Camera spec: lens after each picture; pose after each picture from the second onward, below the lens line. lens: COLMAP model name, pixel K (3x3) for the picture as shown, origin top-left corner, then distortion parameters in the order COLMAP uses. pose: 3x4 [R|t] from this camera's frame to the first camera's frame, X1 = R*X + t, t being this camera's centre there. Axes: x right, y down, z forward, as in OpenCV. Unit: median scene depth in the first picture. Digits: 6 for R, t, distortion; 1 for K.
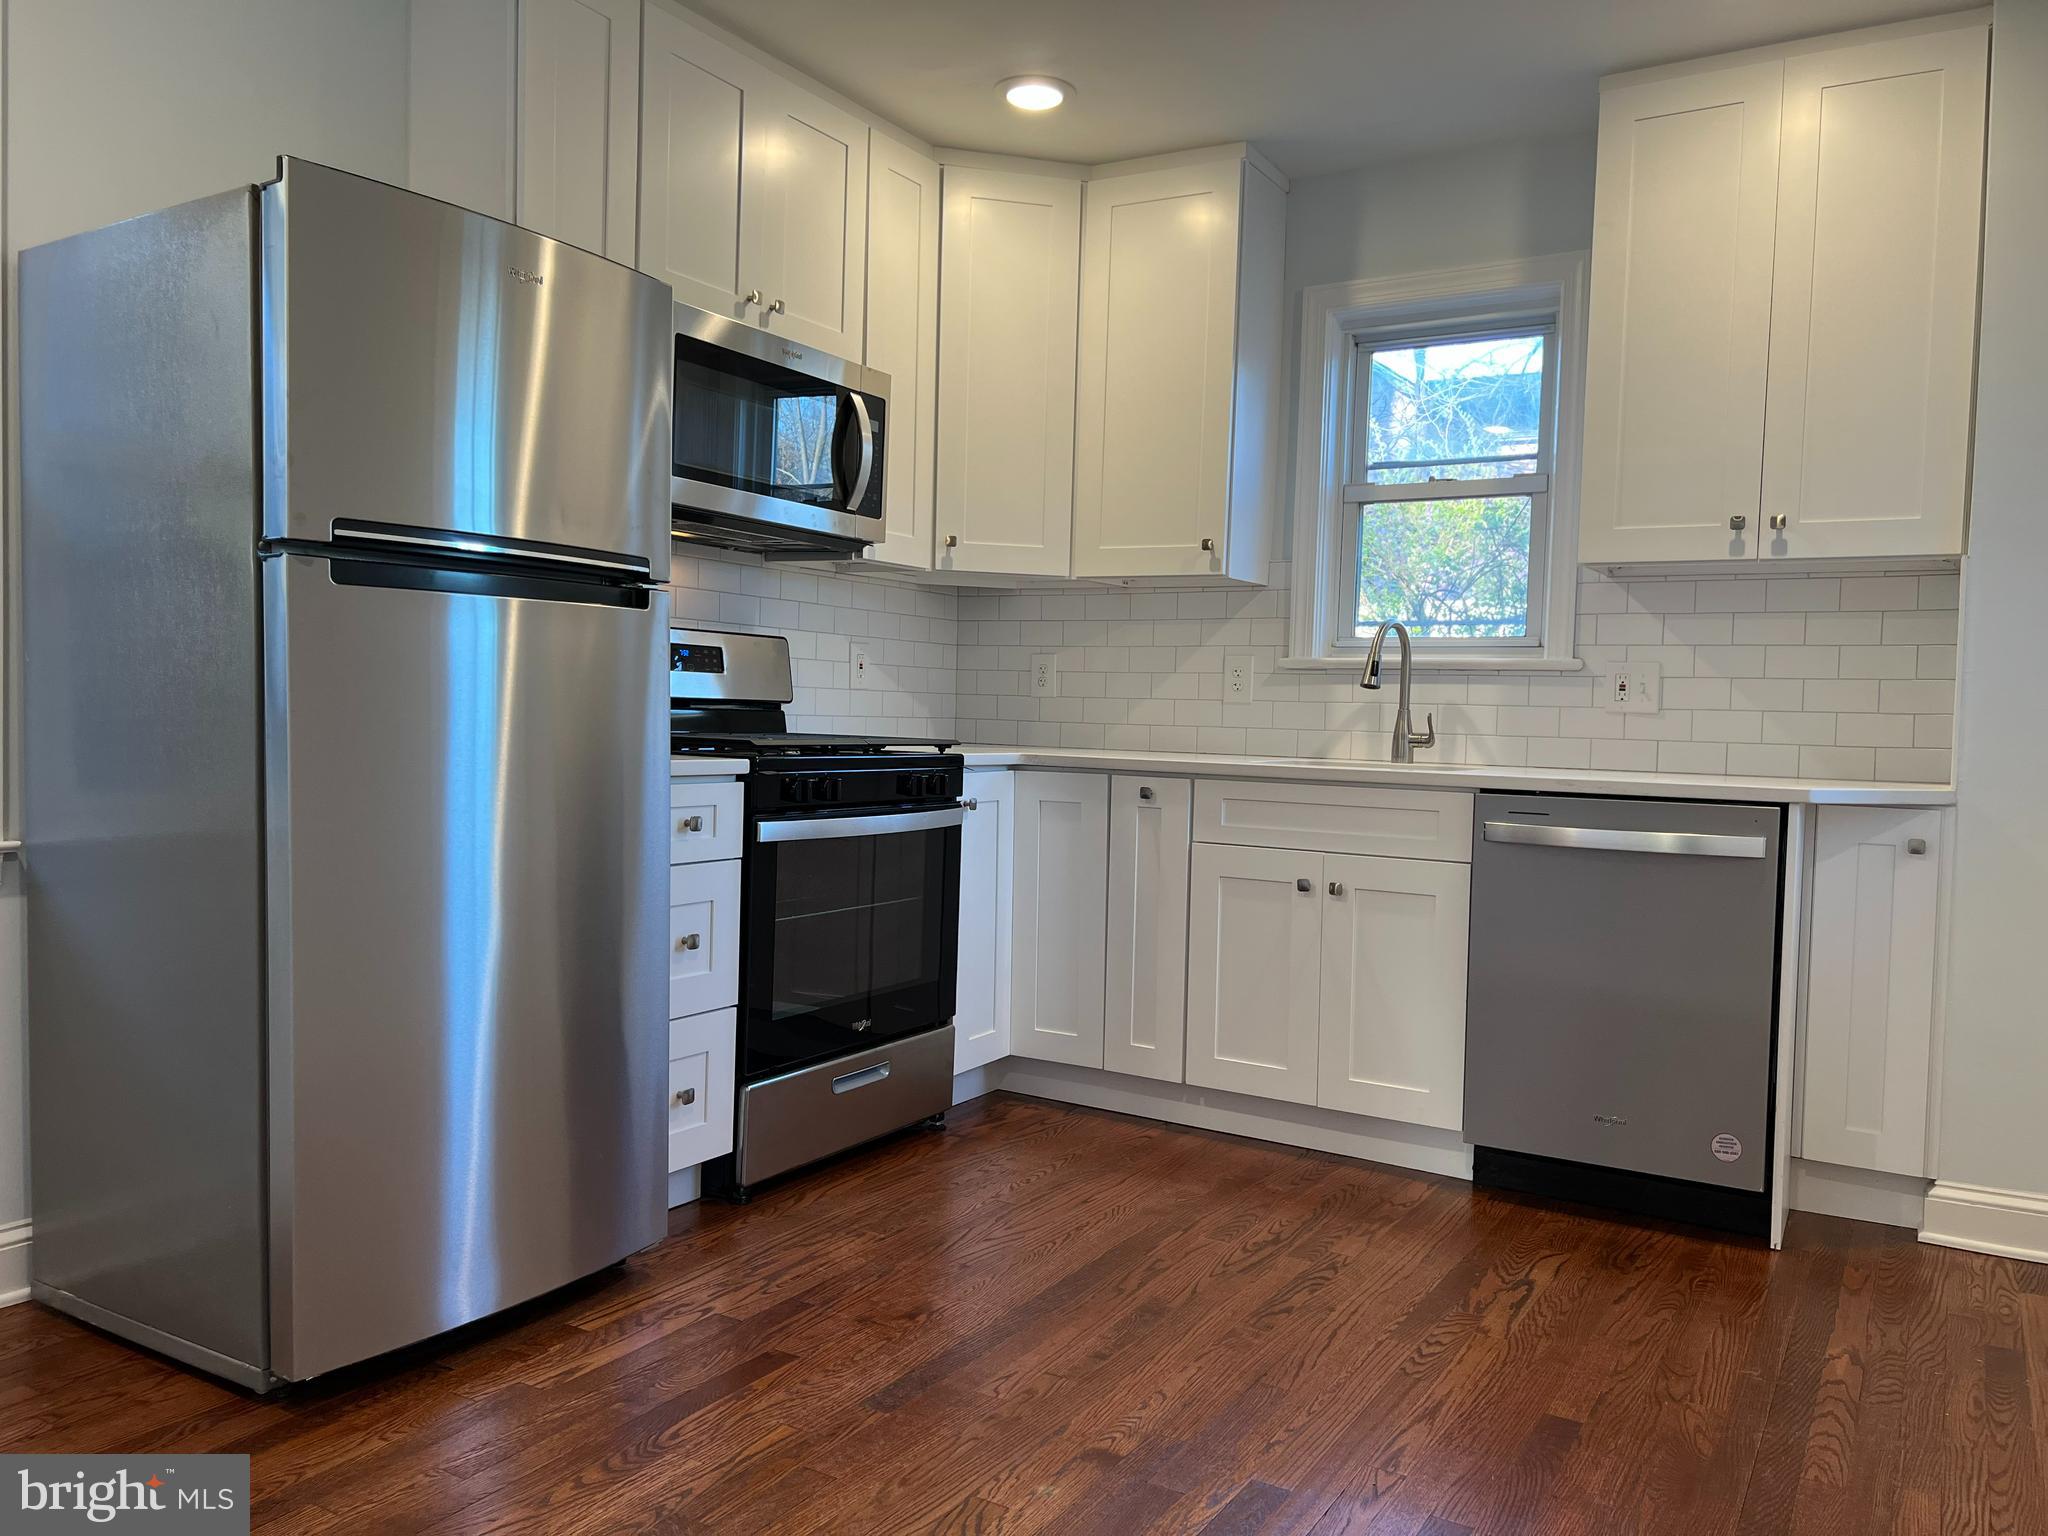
lens RADIAL K [[1541.7, 0, 1041.1], [0, 1541.7, 776.2], [0, 0, 1]] dist [0.063012, -0.061721]
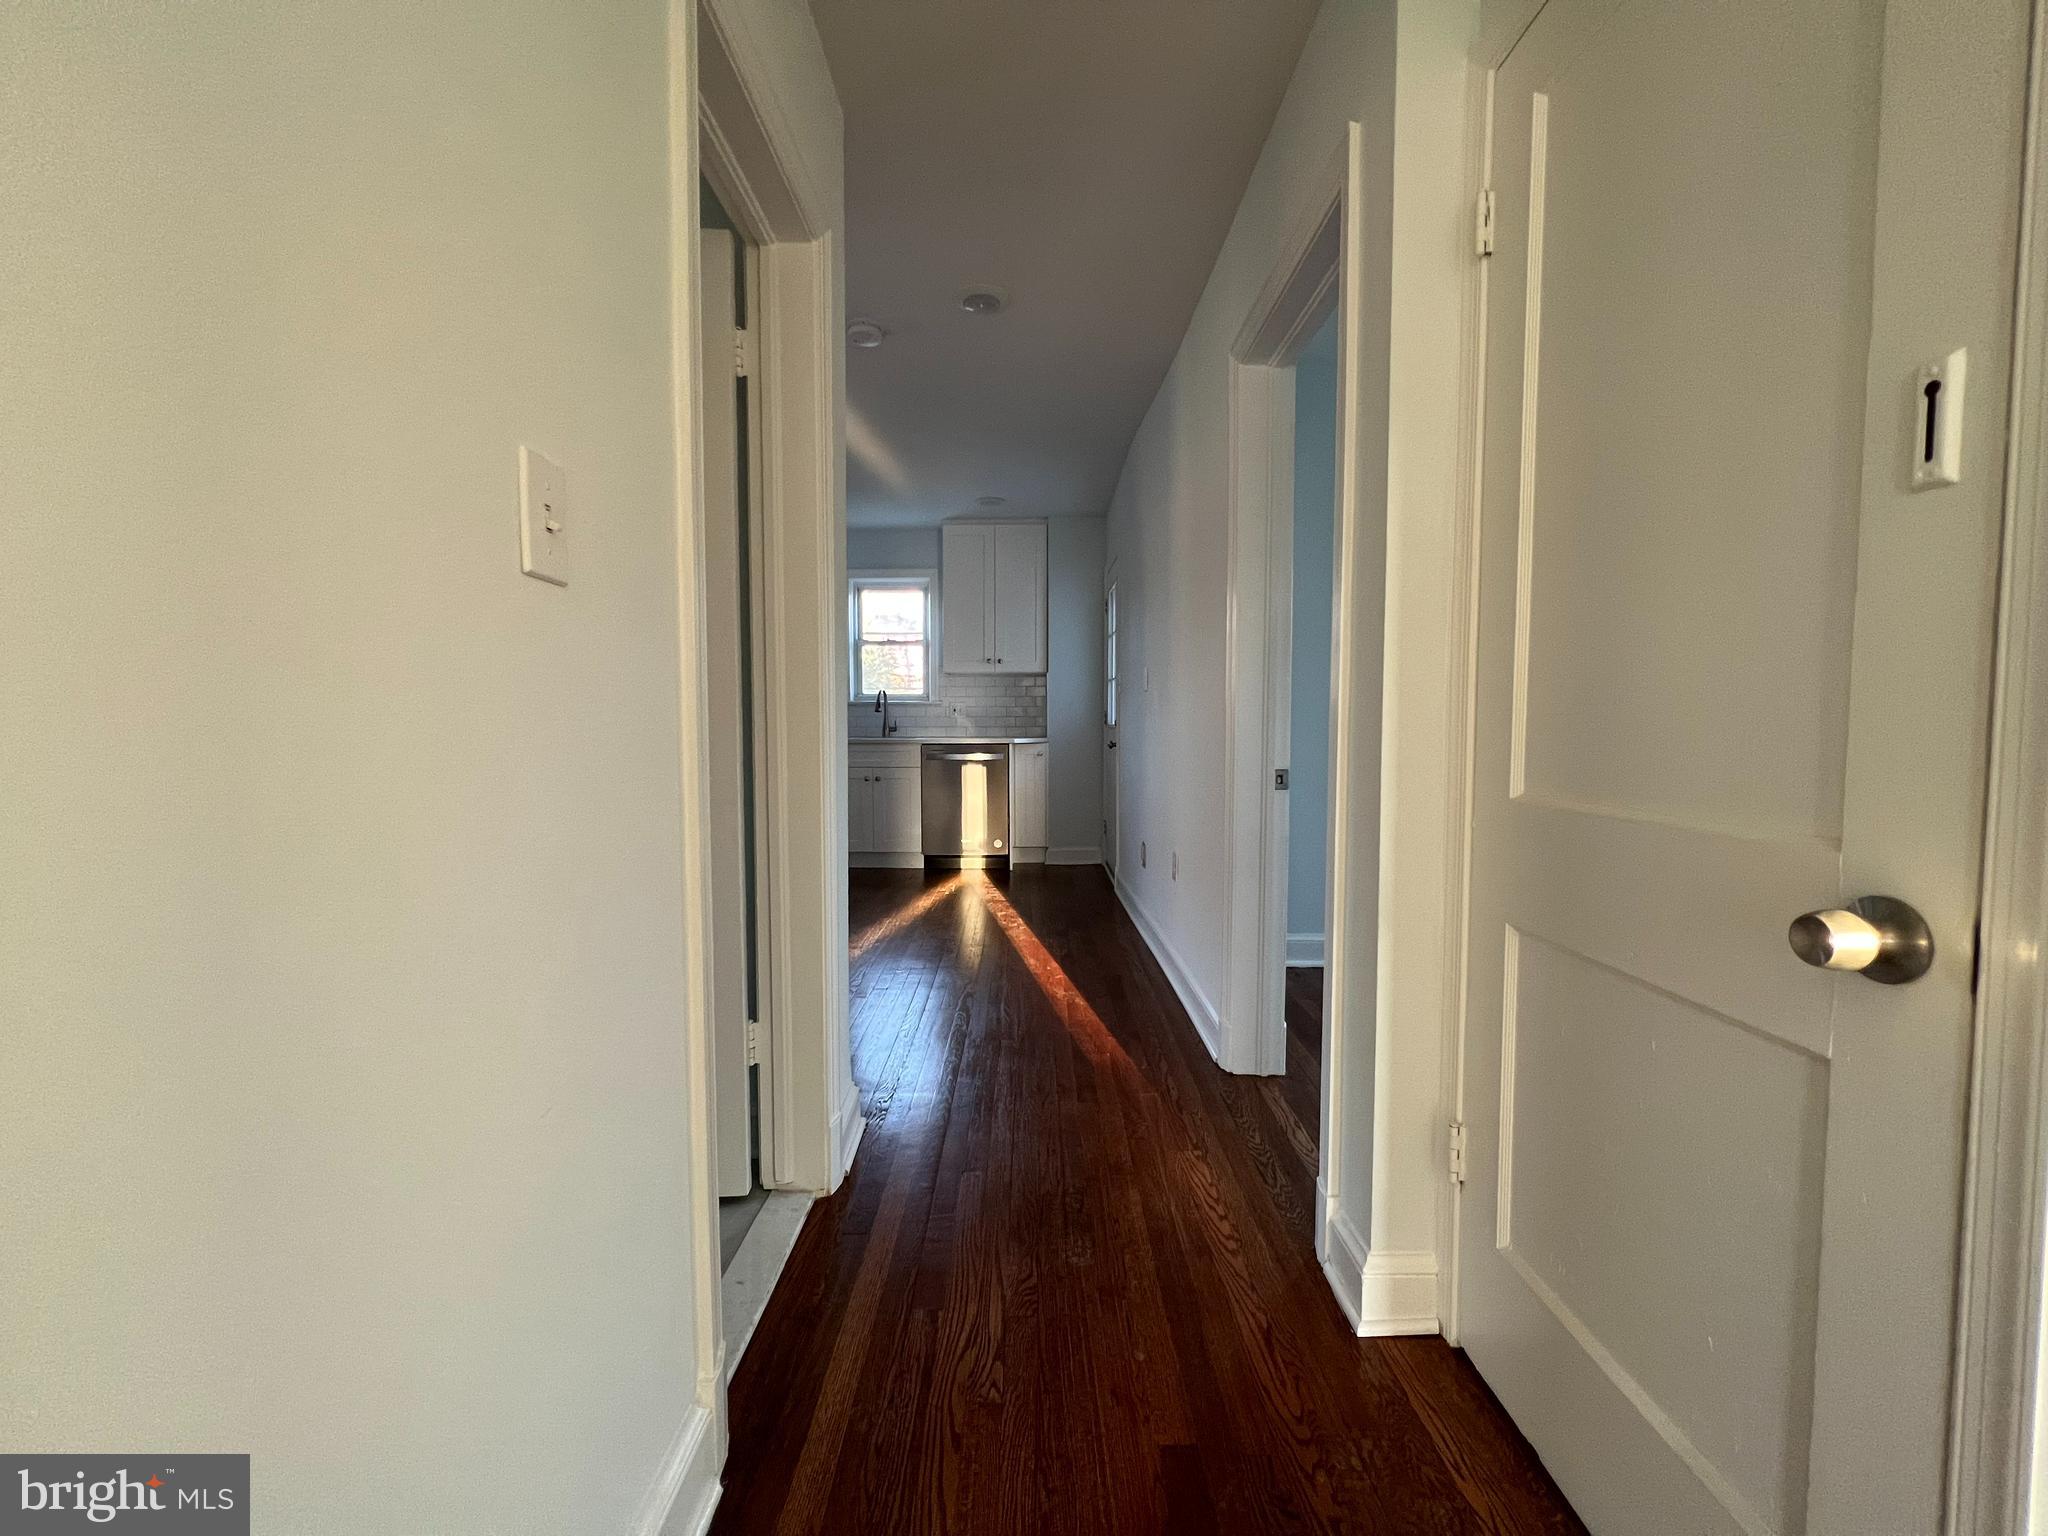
lens RADIAL K [[826.5, 0, 1012.4], [0, 826.5, 758.7], [0, 0, 1]] dist [0.001442, -0.000978]
pose [[0.865832, -0.052631, 0.497558, -0.345130], [0.046533, 0.998612, 0.024657, 0.004911], [-0.498166, 0.001804, 0.867080, -0.482602]]
